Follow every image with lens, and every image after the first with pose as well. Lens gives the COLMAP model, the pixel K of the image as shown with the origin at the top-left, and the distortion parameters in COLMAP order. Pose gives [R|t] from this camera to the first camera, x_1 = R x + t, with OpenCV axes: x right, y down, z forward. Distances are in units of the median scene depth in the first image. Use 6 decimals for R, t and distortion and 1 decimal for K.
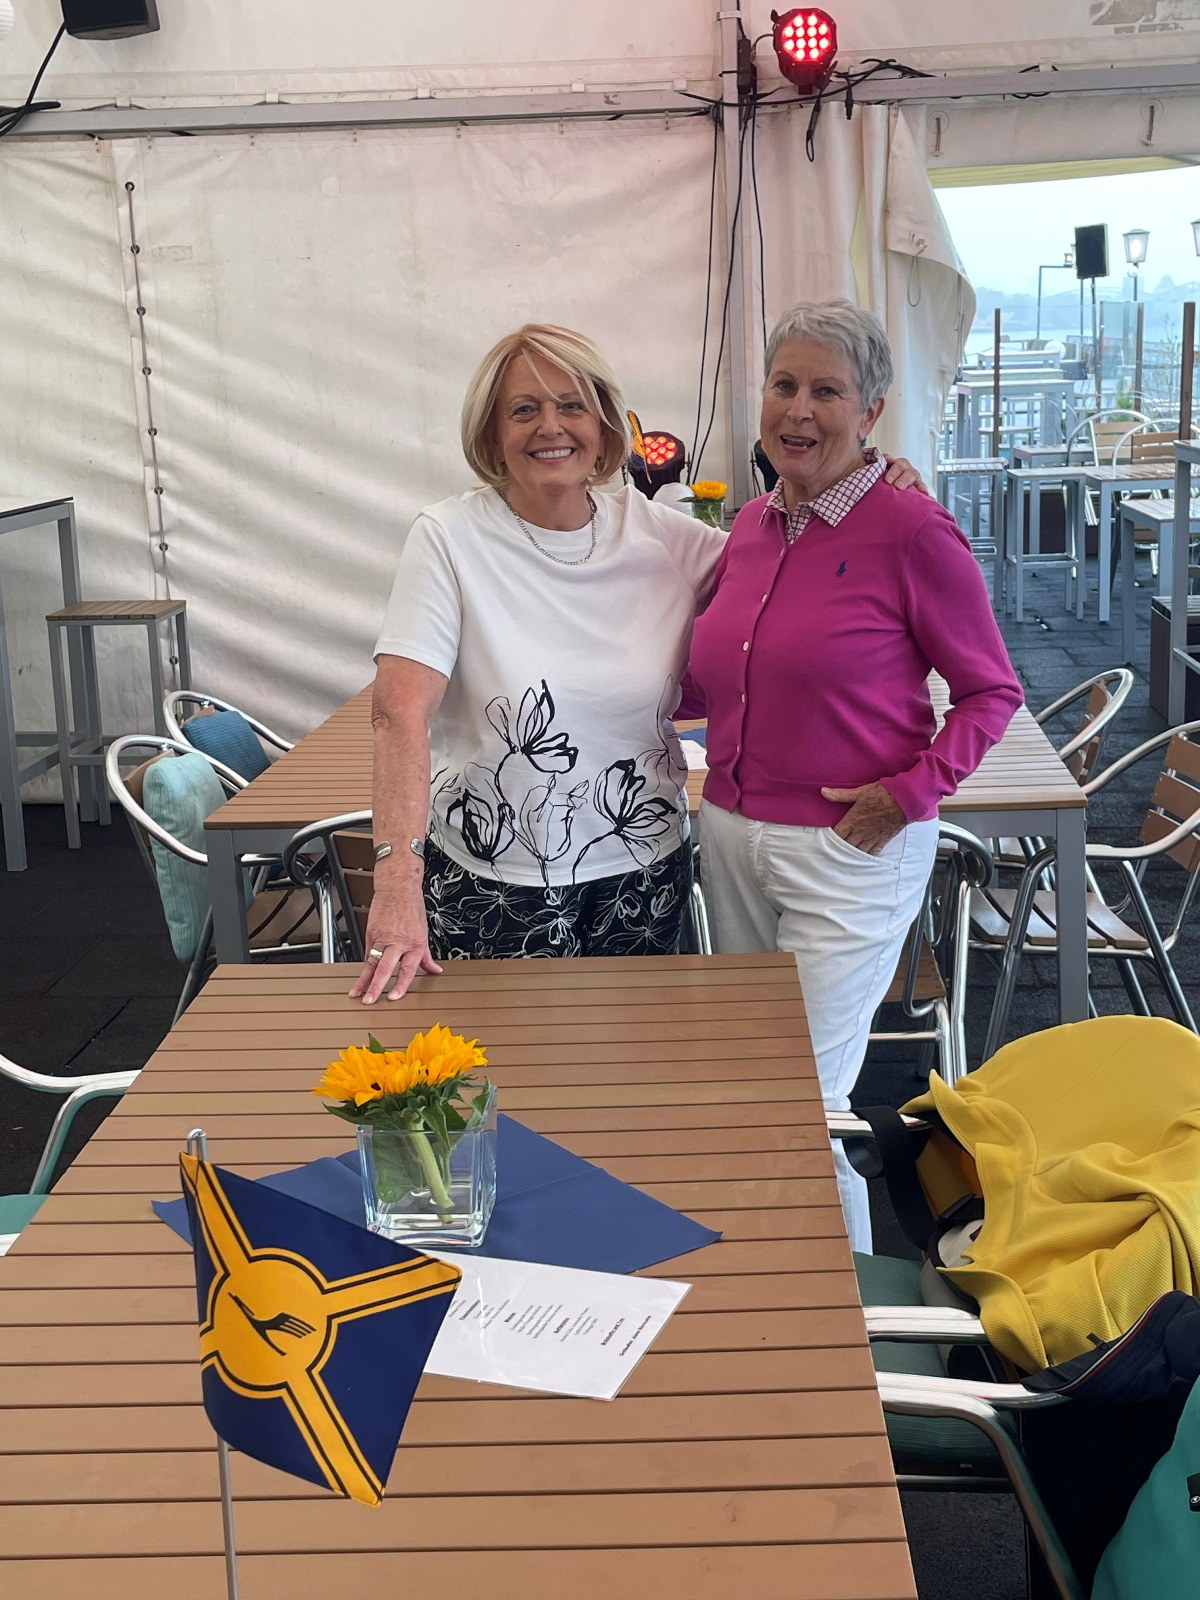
lens RADIAL K [[2045.9, 0, 600.0], [0, 2045.9, 800.0], [0, 0, 1]] dist [0.072653, -0.039978]
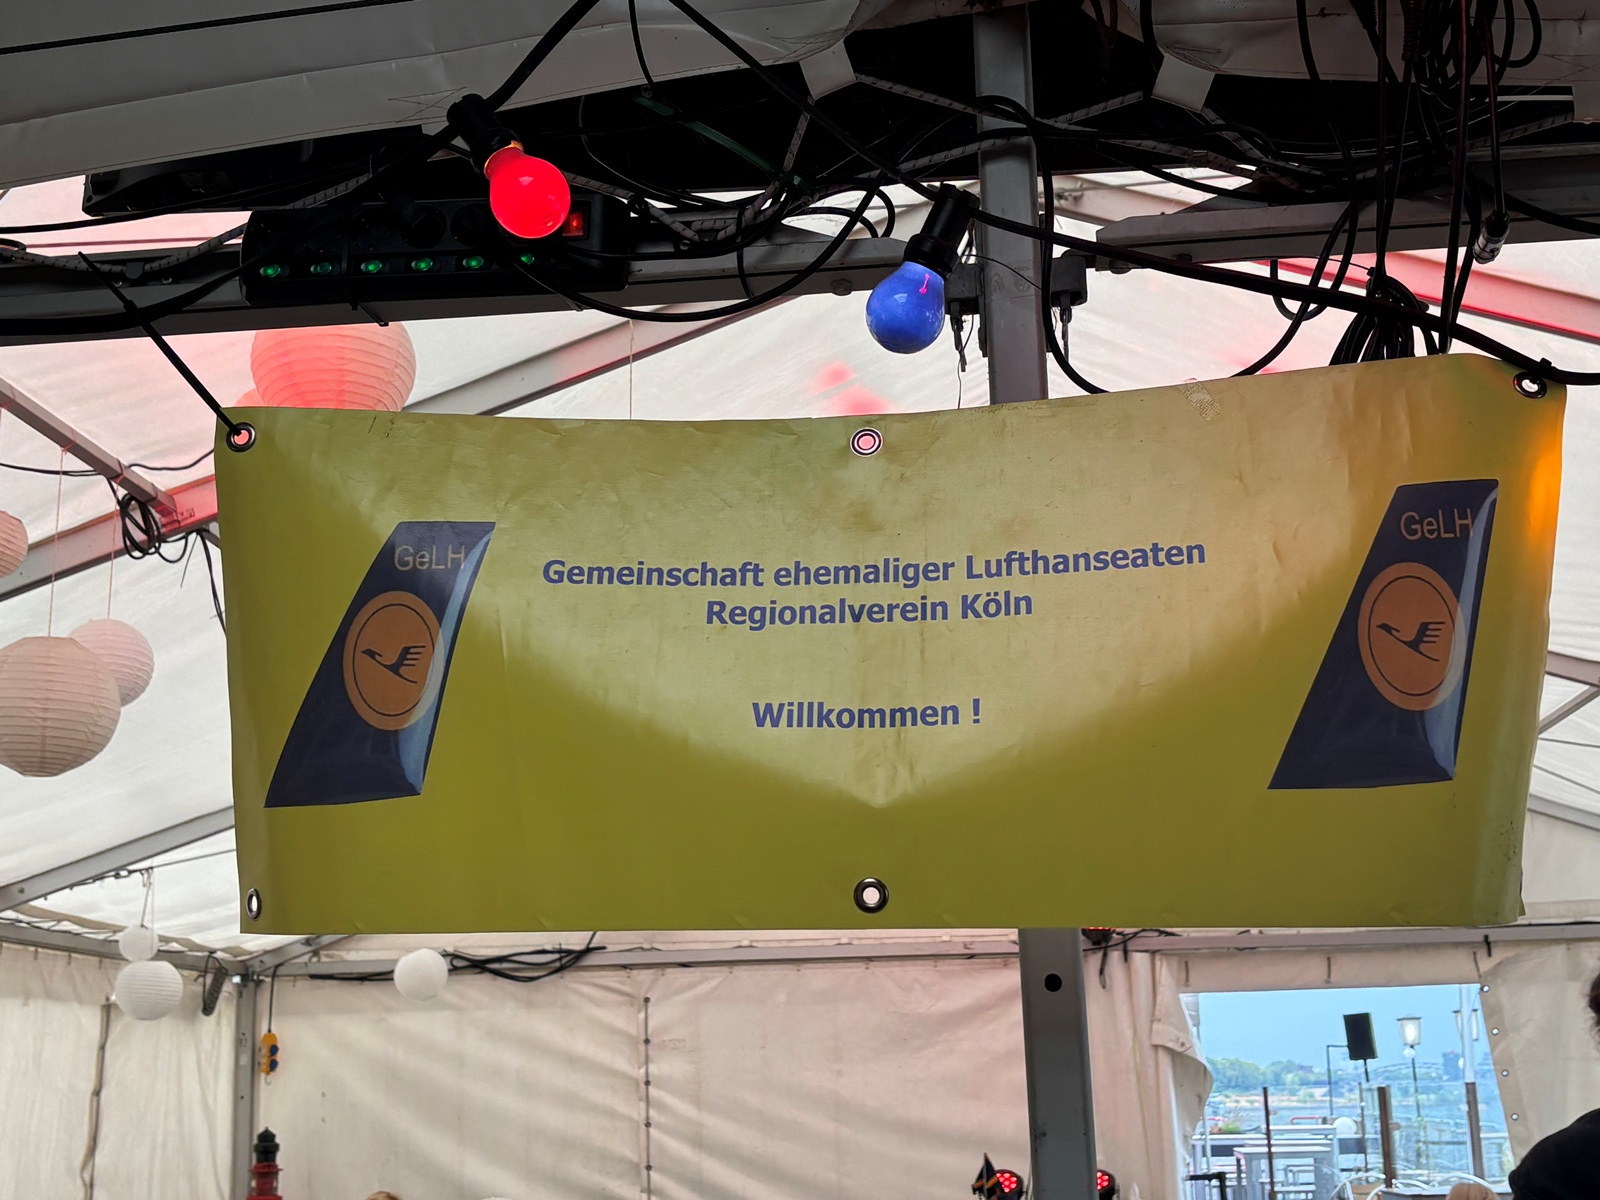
lens RADIAL K [[2333.0, 0, 803.5], [0, 2333.0, 555.4], [0, 0, 1]] dist [0.102518, -0.016815]
pose [[0.999305, 0.000019, -0.037271, -0.050624], [-0.016442, 0.897659, -0.440384, 0.160768], [0.033449, 0.440691, 0.897036, -0.666489]]
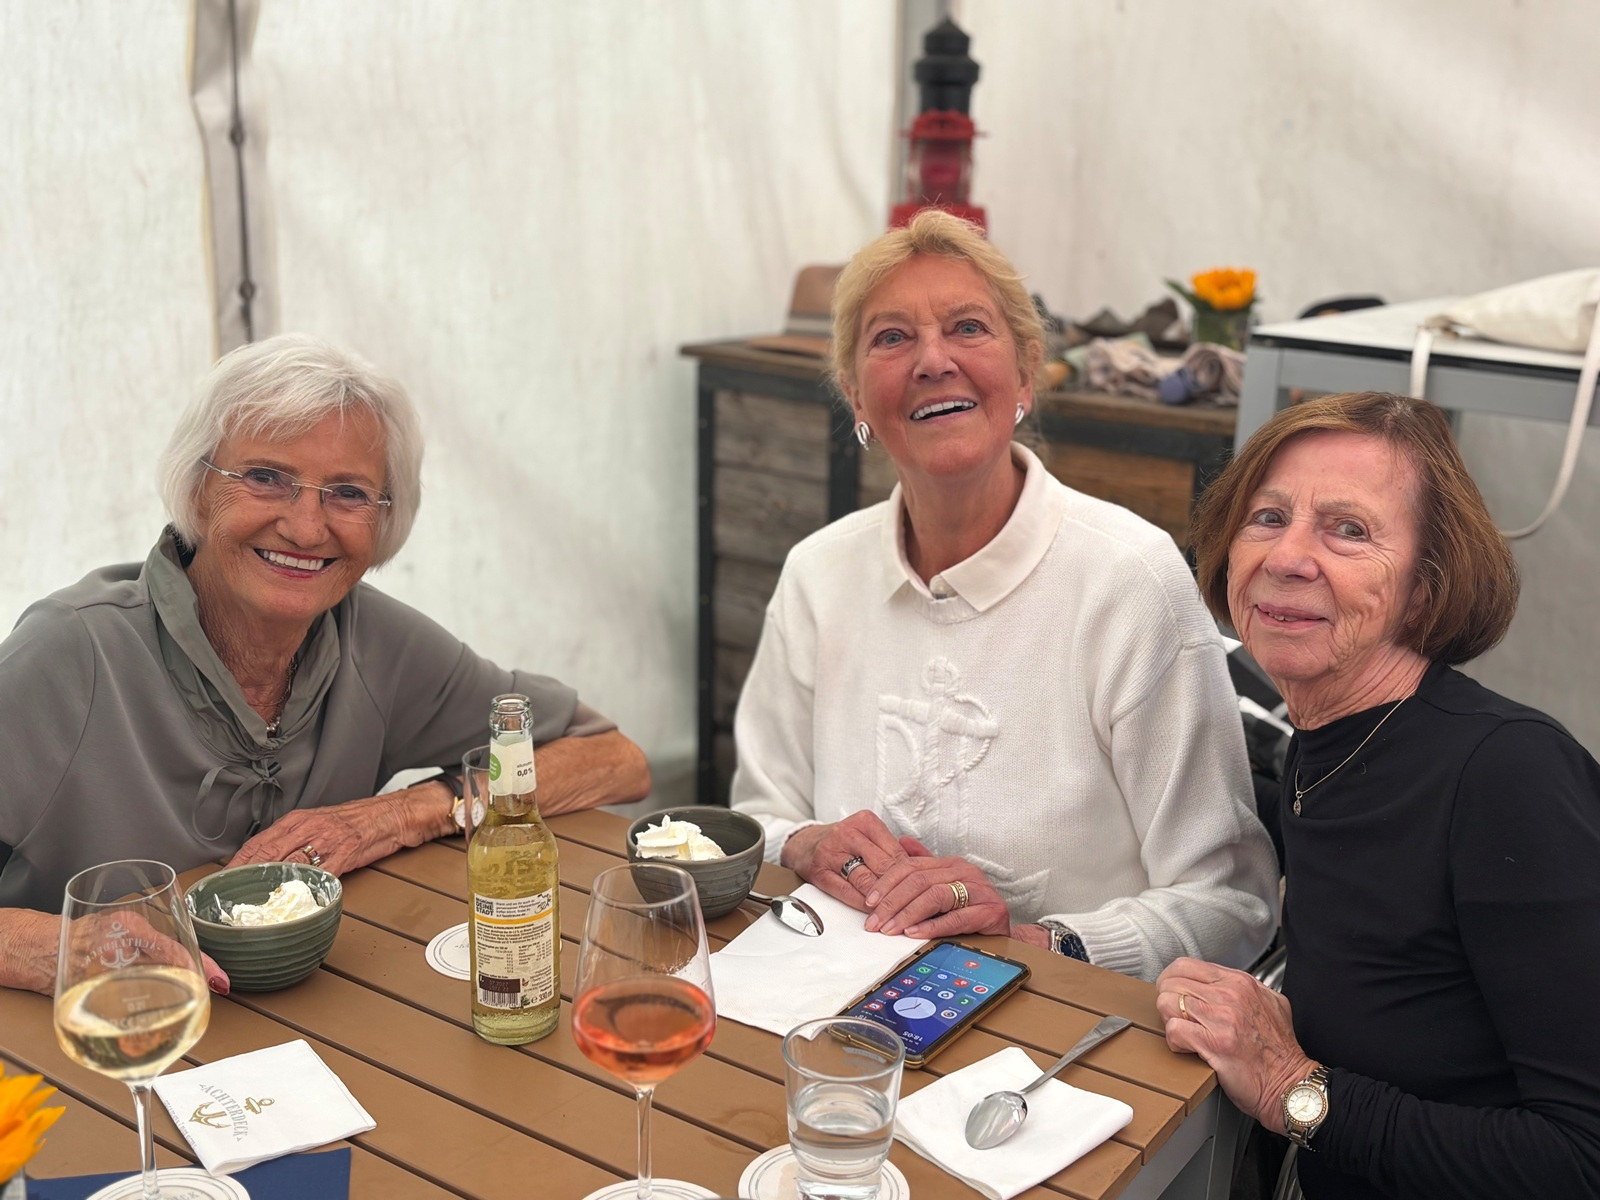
lens RADIAL K [[1704.4, 0, 800.0], [0, 1704.4, 600.0], [0, 0, 1]] dist [-0.000416, 0.021182]
pose [[0.852530, 0.183465, -0.489421, -0.286109], [-0.157100, 0.983018, 0.094841, -0.094751], [0.498510, -0.003966, 0.866875, 0.606343]]
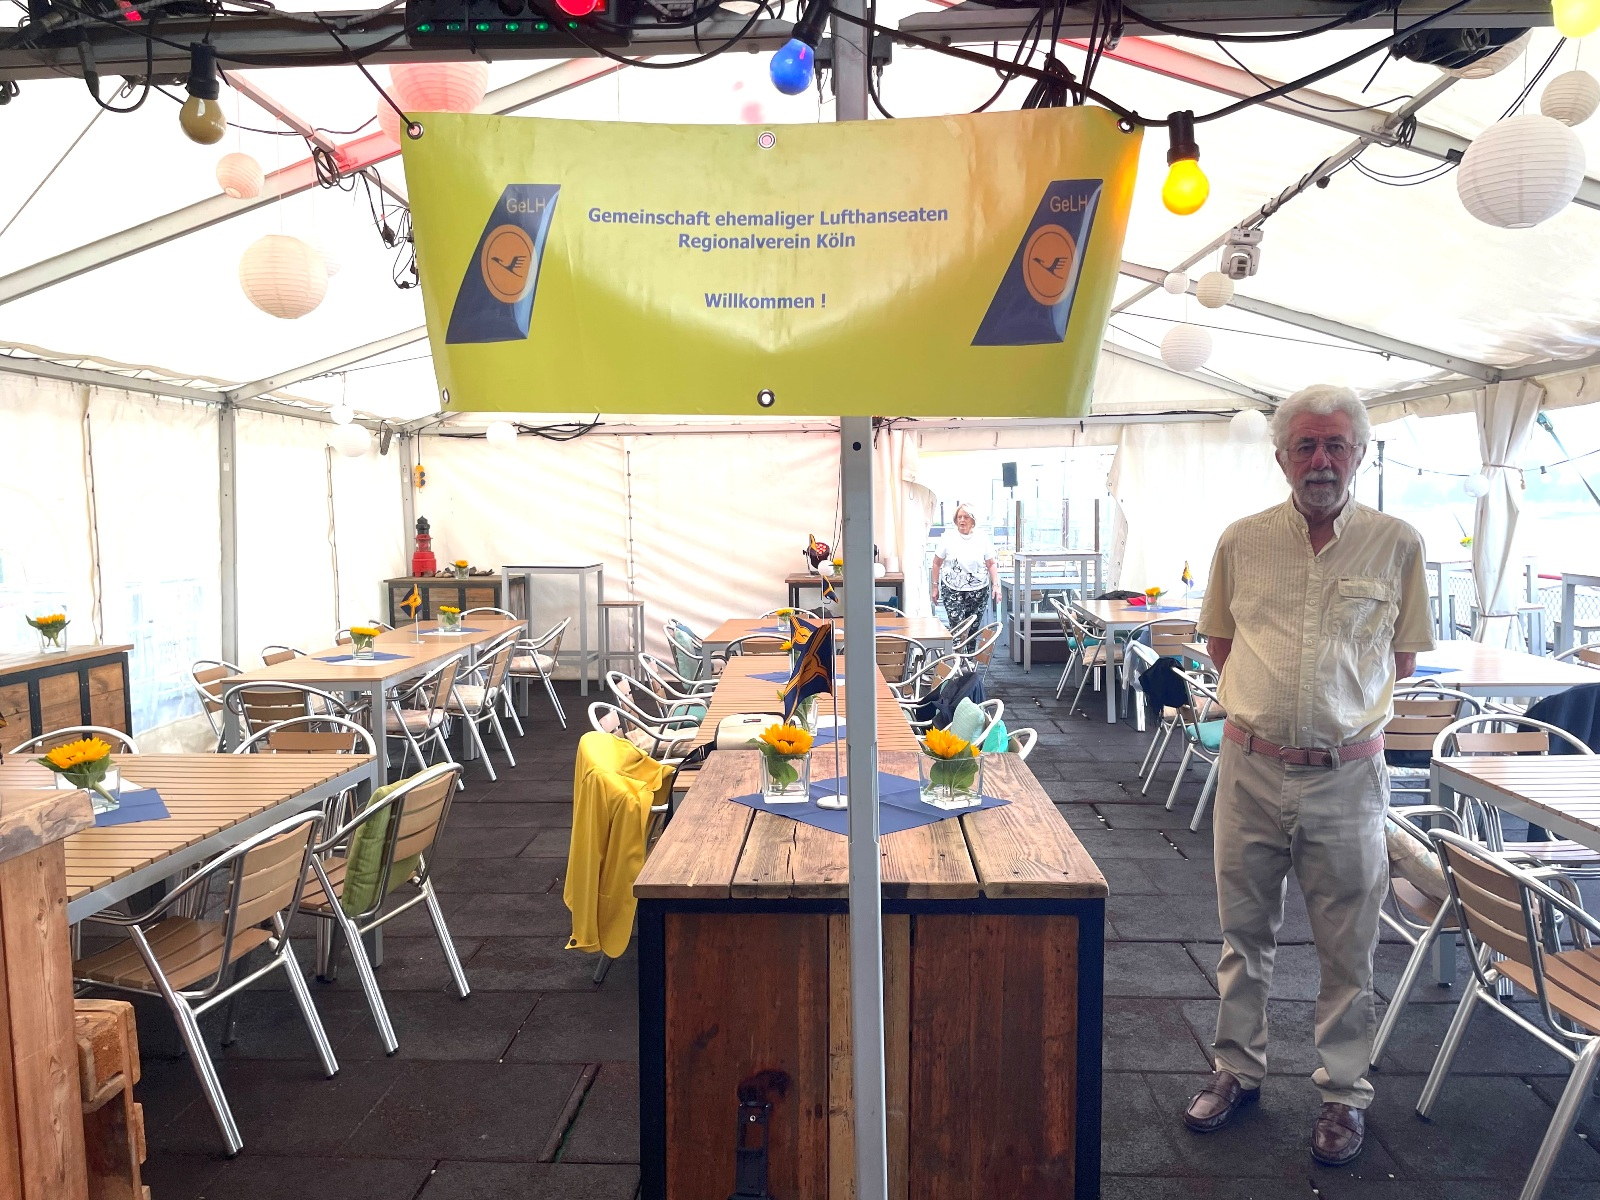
lens RADIAL K [[1296.7, 0, 792.2], [0, 1296.7, 628.2], [0, 0, 1]] dist [0.115015, -0.238271]
pose [[0.999493, 0.015863, 0.027590, -0.054171], [-0.011962, 0.990609, -0.136201, 0.167772], [-0.029491, 0.135802, 0.990297, -0.688600]]
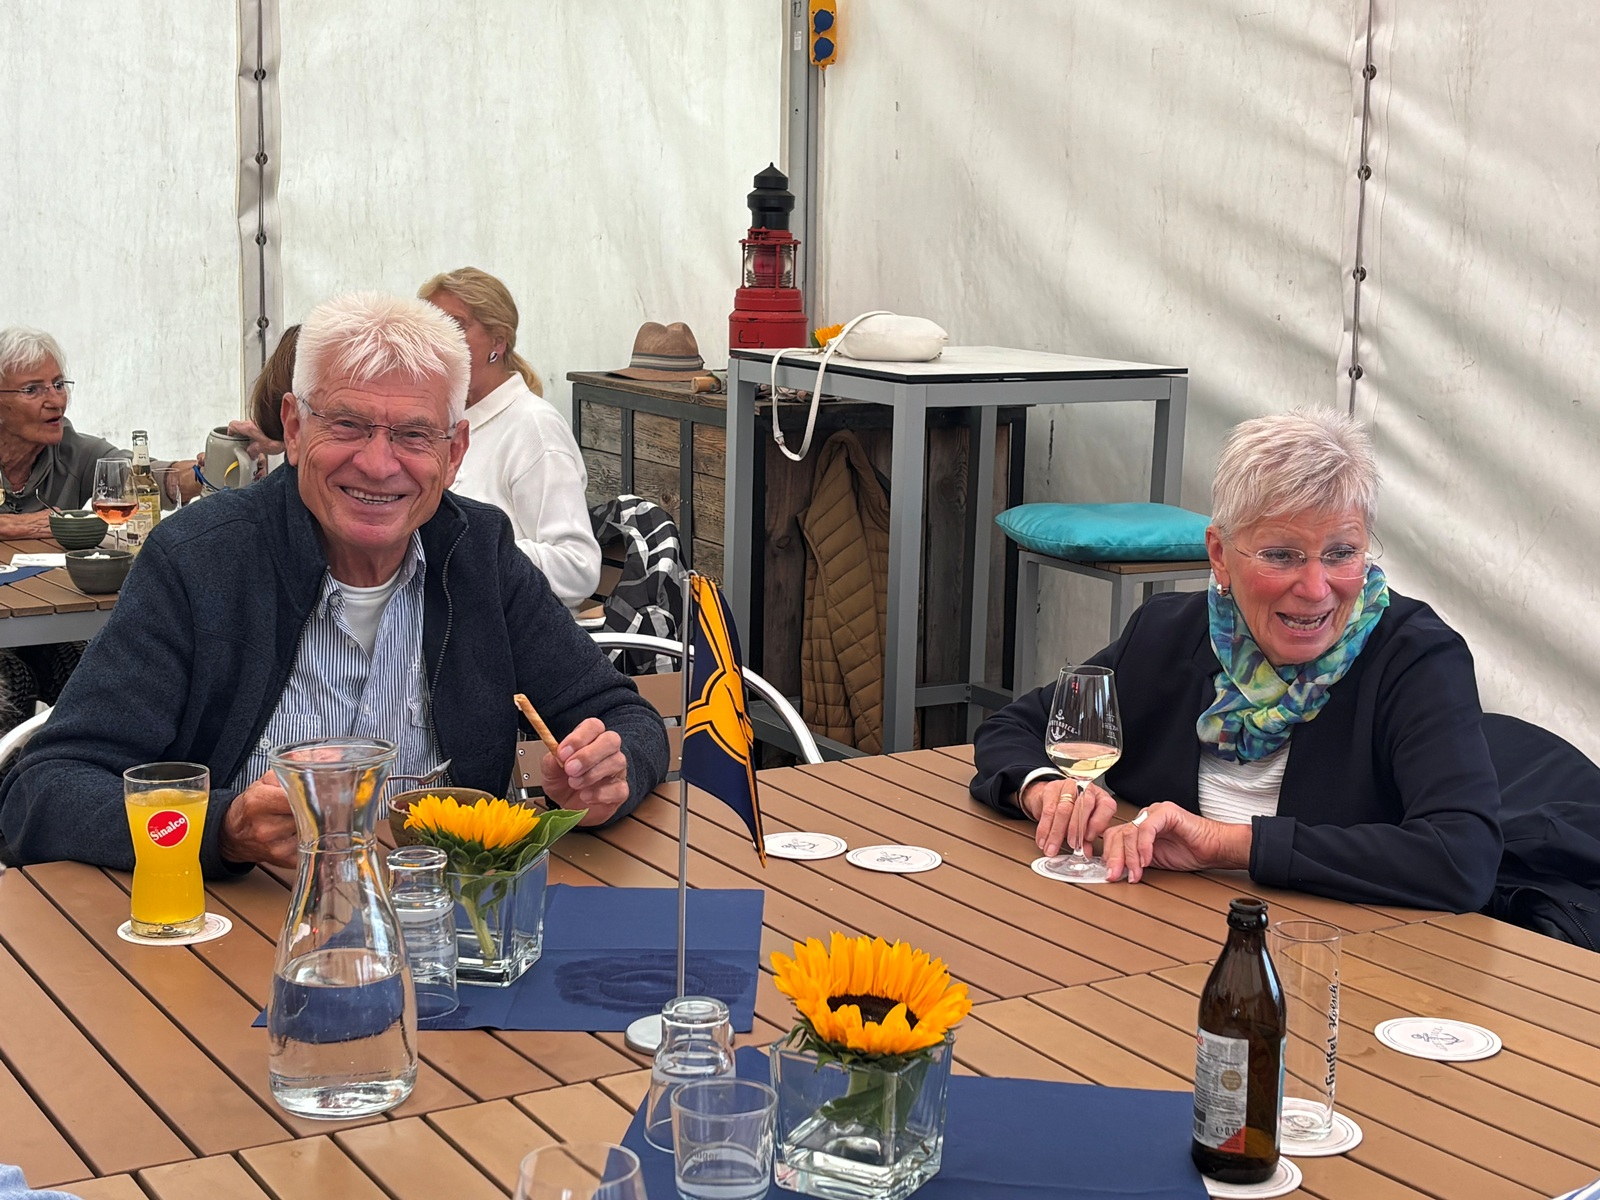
lens RADIAL K [[2406.0, 0, 800.0], [0, 2406.0, 600.0], [0, 0, 1]] dist [0.162058, -0.591049]
pose [[0.603828, 0.160829, -0.780722, 0.253520], [-0.209297, 0.977058, 0.039399, -0.083254], [0.769147, 0.139612, 0.623636, 0.465189]]
